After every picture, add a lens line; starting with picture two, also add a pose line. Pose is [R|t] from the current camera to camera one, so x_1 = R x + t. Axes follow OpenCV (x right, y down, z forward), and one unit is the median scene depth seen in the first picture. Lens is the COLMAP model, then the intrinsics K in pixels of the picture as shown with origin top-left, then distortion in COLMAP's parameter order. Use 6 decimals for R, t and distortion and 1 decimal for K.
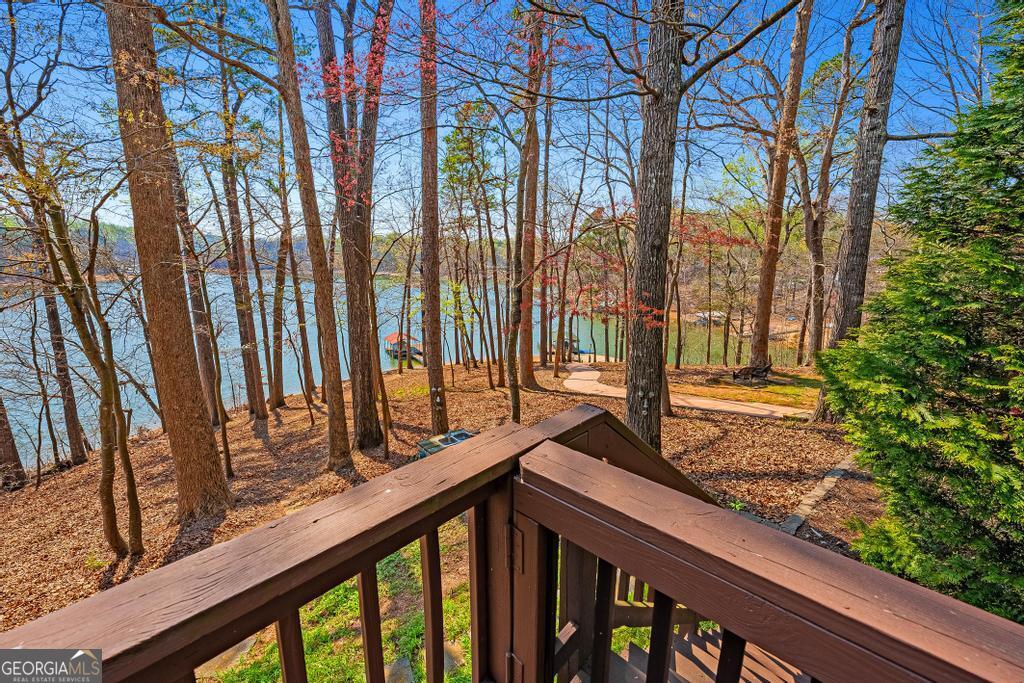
lens RADIAL K [[405.8, 0, 517.8], [0, 405.8, 339.8], [0, 0, 1]] dist [0.000354, 0.000069]
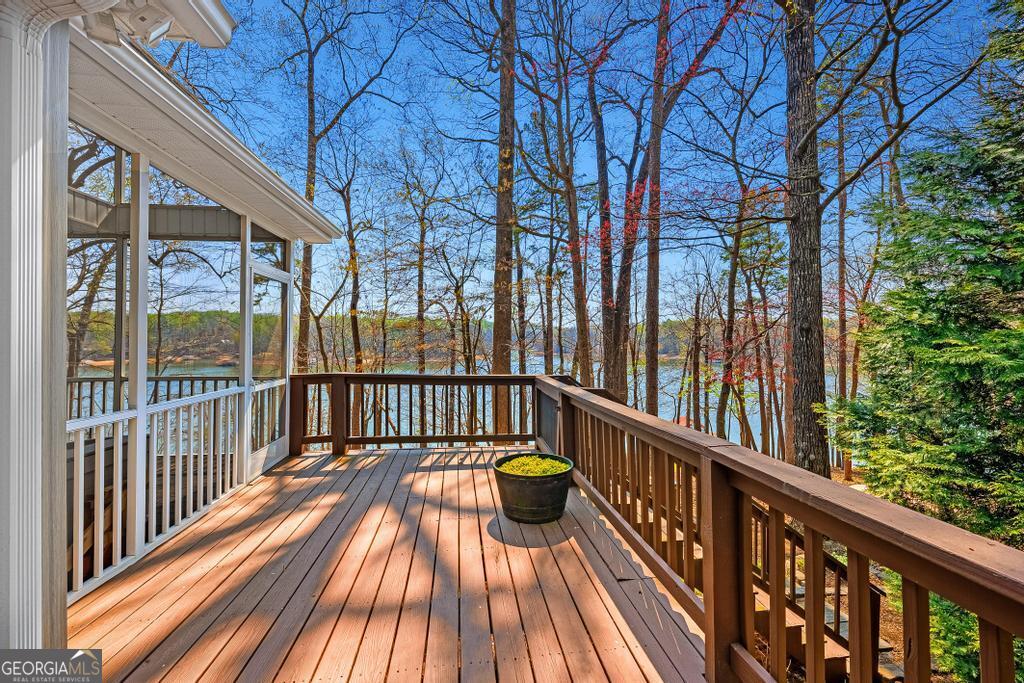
lens RADIAL K [[405.8, 0, 510.1], [0, 405.8, 340.8], [0, 0, 1]] dist [0.000354, 0.000069]
pose [[0.760004, -0.009641, -0.649846, 0.427056], [-0.119877, 0.980654, -0.154746, 0.093716], [0.638767, 0.195509, 0.744146, -0.439168]]
